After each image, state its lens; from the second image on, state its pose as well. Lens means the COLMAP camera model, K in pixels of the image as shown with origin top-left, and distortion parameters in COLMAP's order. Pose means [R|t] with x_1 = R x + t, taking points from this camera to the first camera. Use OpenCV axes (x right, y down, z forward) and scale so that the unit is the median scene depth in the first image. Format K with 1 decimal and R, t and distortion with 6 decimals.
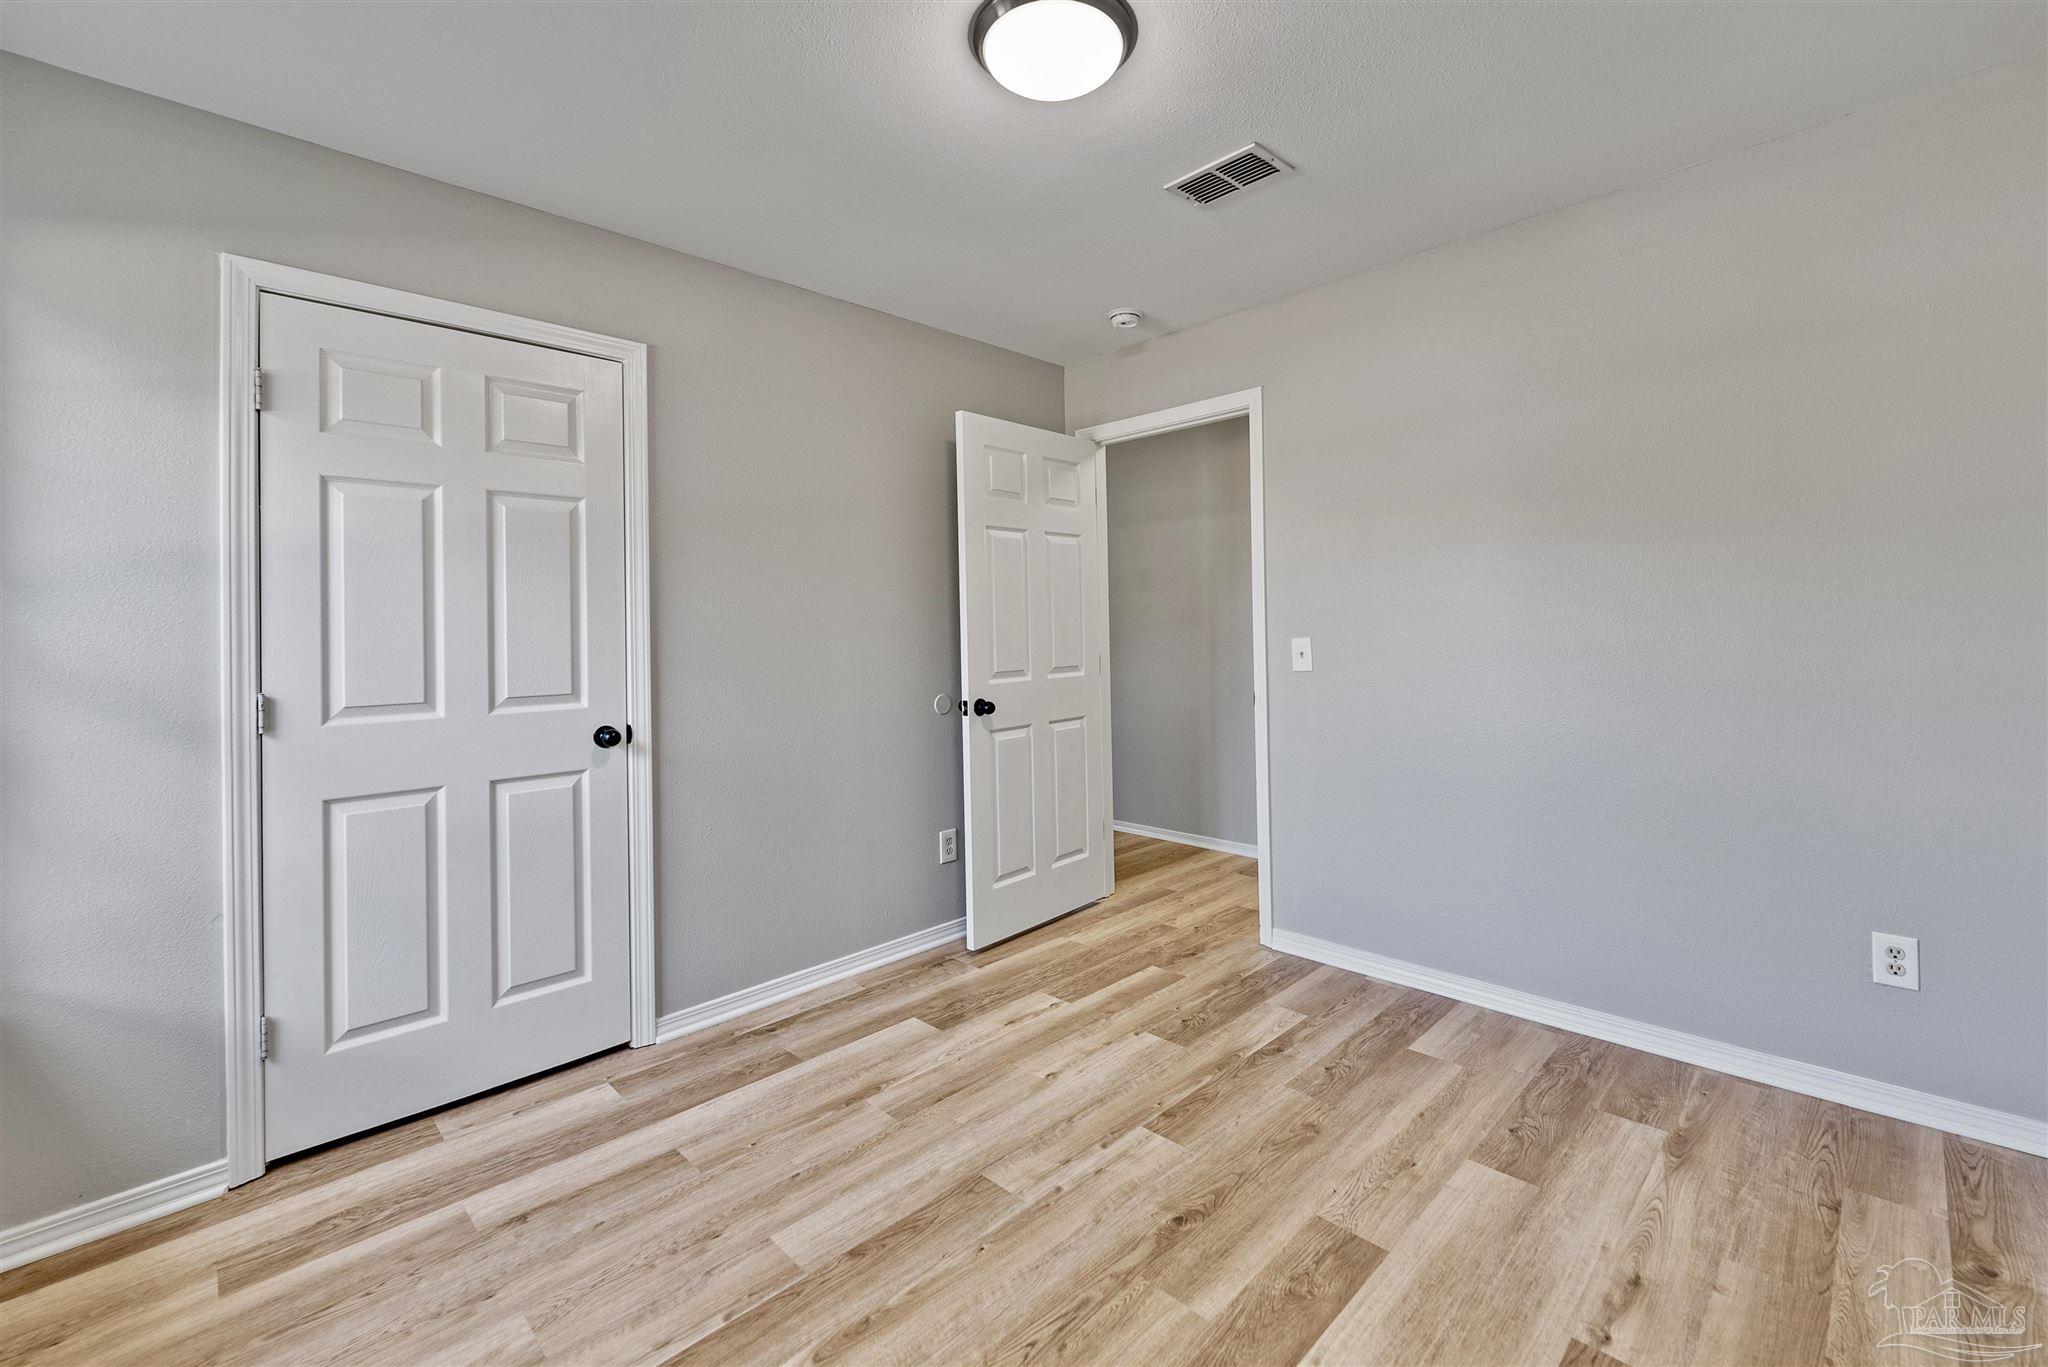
lens RADIAL K [[847.9, 0, 1022.3], [0, 847.9, 649.1], [0, 0, 1]] dist [-0.001334, 0.000196]
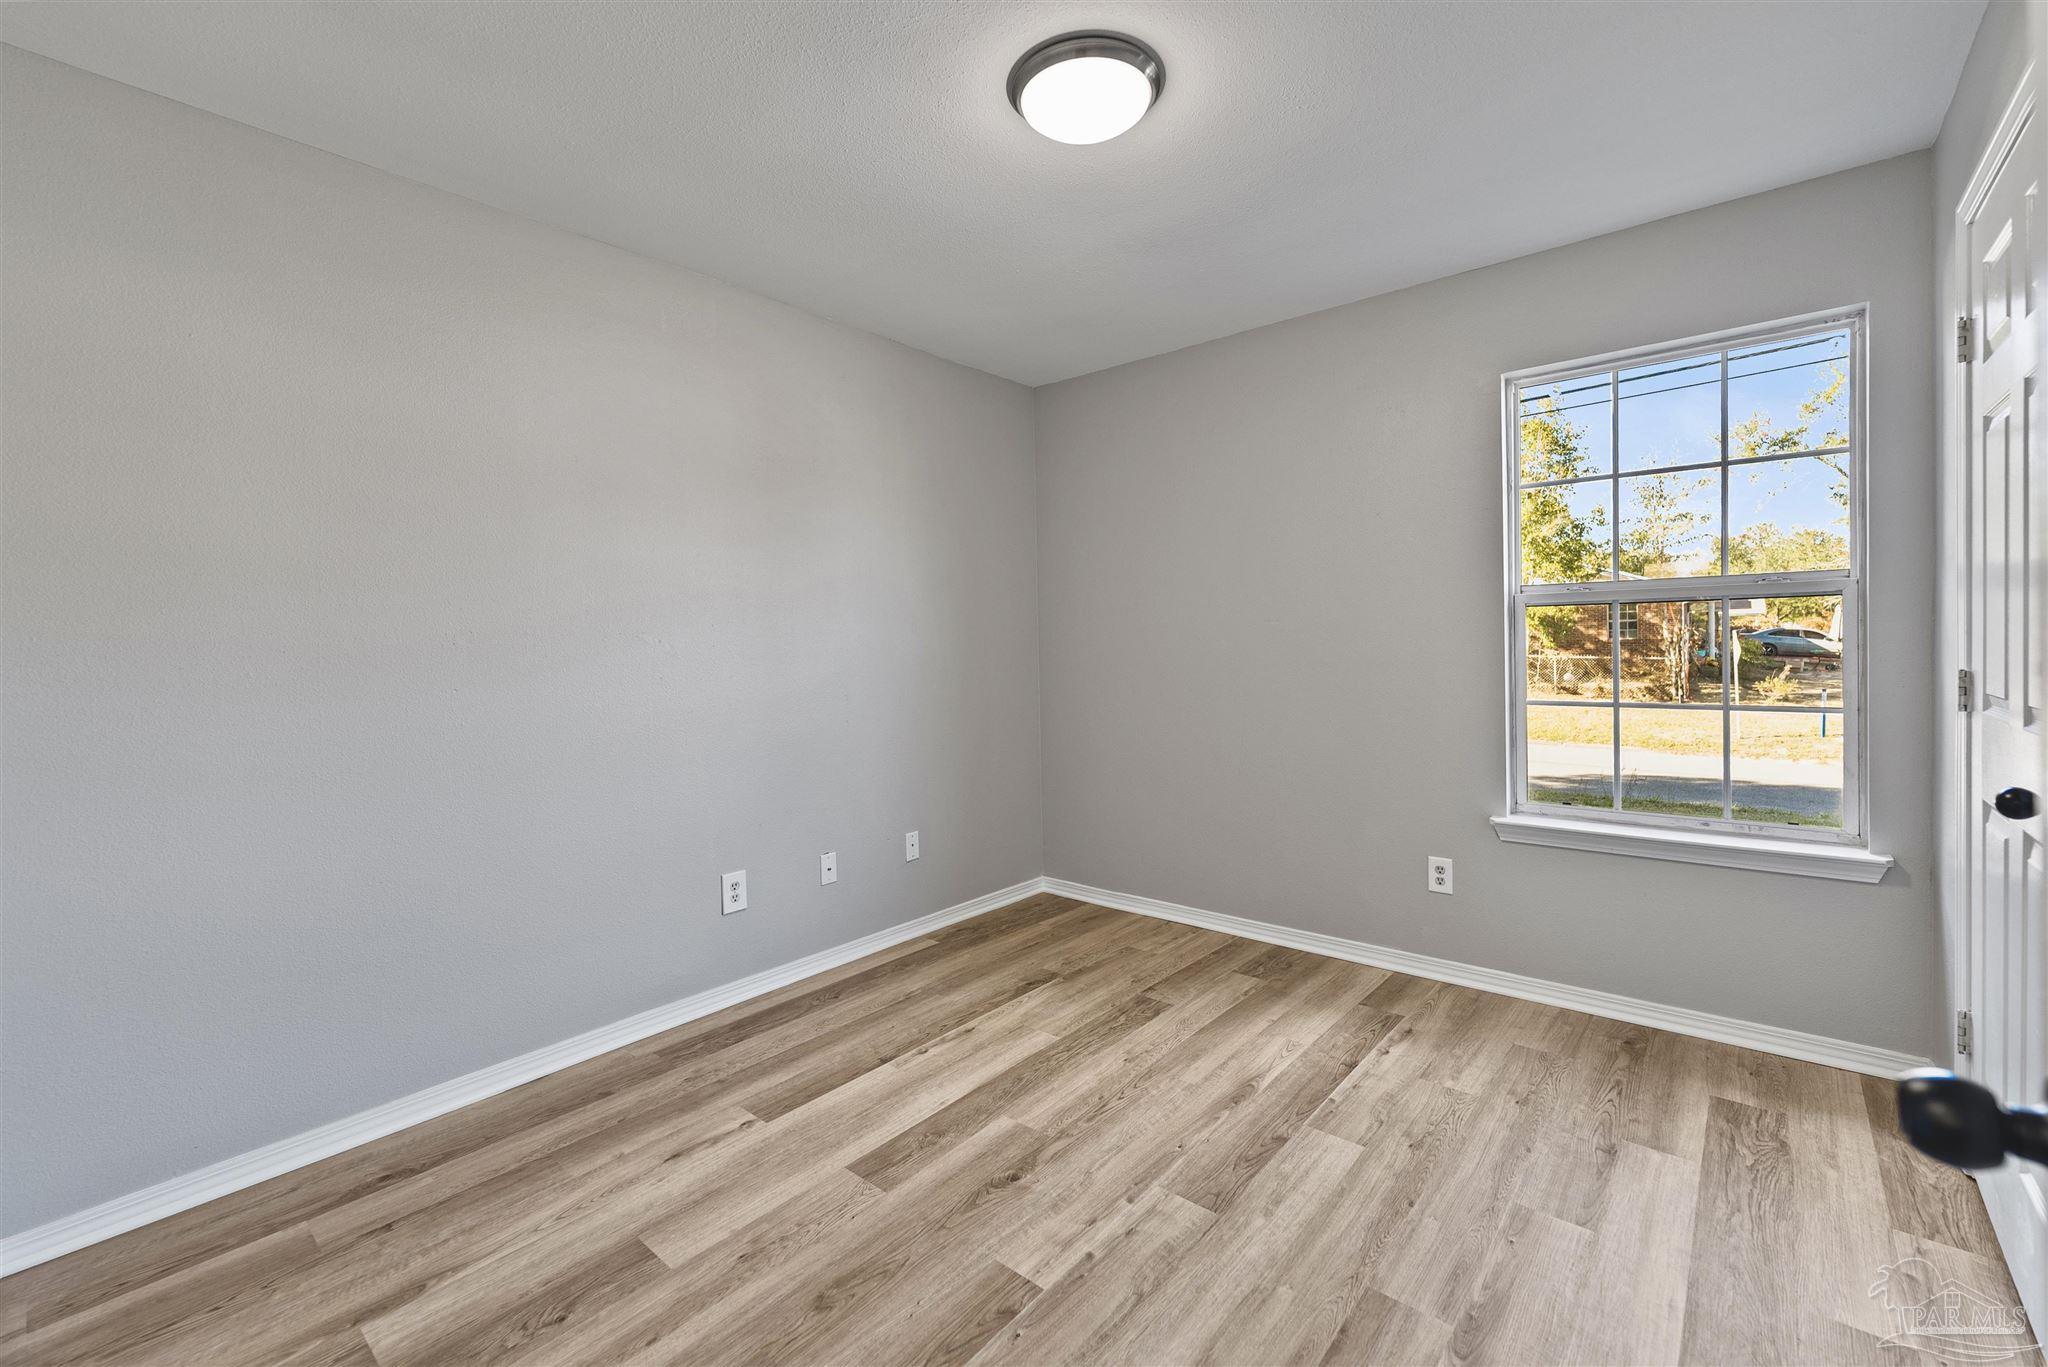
lens RADIAL K [[847.9, 0, 1022.3], [0, 847.9, 649.1], [0, 0, 1]] dist [-0.001334, 0.000196]
pose [[-0.995153, 0.044389, -0.087745, 0.232522], [0.042134, 0.998737, 0.027385, -0.040879], [0.088849, 0.023555, -0.995767, 2.010111]]
